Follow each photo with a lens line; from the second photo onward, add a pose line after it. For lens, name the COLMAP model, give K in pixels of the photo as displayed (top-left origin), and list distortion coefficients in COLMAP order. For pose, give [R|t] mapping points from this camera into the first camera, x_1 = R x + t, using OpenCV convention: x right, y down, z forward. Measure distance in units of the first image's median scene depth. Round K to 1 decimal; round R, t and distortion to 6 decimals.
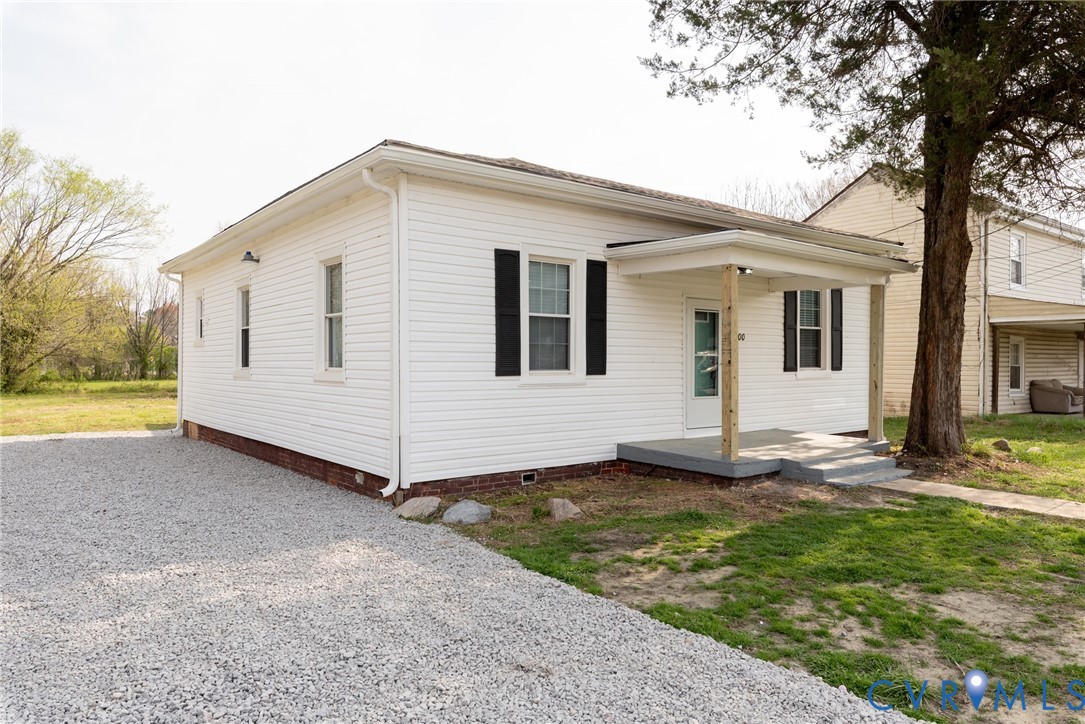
lens RADIAL K [[726.1, 0, 540.8], [0, 726.1, 362.7], [0, 0, 1]] dist [-0.003756, -0.010407]
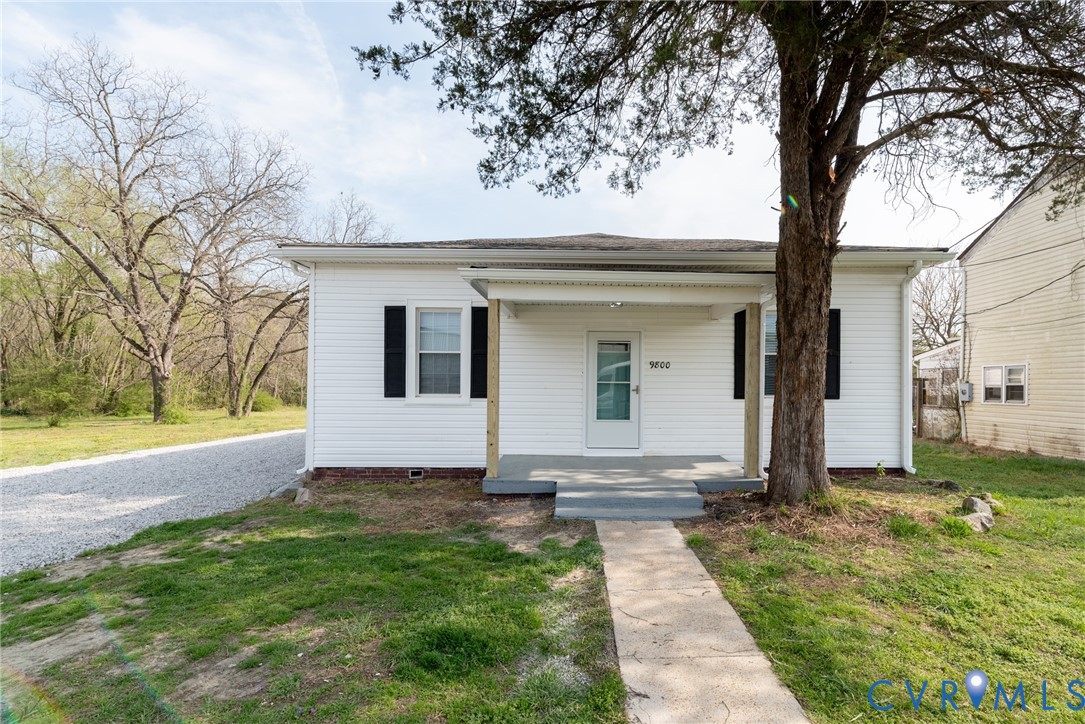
lens RADIAL K [[483.7, 0, 547.5], [0, 483.7, 386.1], [0, 0, 1]] dist [-0.011237, 0.000049]
pose [[0.802298, 0.001928, -0.596920, 0.695088], [-0.004962, 0.999982, -0.003440, -0.001493], [0.596903, 0.005722, 0.802293, 0.417090]]
